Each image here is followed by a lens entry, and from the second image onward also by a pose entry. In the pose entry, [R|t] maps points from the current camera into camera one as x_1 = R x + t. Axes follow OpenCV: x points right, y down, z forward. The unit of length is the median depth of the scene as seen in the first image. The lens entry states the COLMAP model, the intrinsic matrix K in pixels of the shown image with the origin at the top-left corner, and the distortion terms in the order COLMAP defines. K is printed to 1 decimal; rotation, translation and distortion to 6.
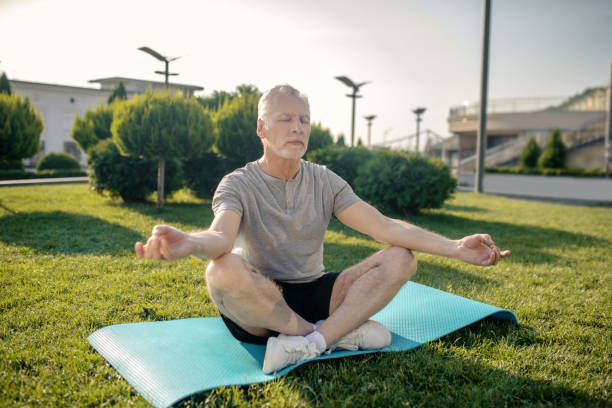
lens RADIAL K [[659.5, 0, 303.7], [0, 659.5, 215.4], [0, 0, 1]] dist [-0.018790, -0.006398]
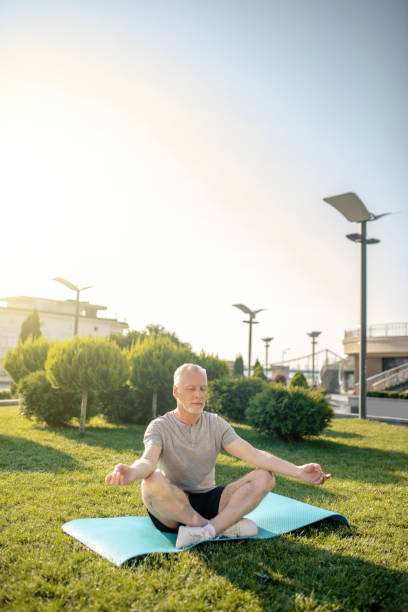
lens RADIAL K [[659.5, 0, 204.0], [0, 659.5, 306.0], [0, 0, 1]] dist [-0.018790, -0.006398]
pose [[0.999910, 0.013363, 0.000804, -0.000666], [-0.012964, 0.981551, -0.190758, -0.012456], [-0.003338, 0.190731, 0.981637, -0.228023]]
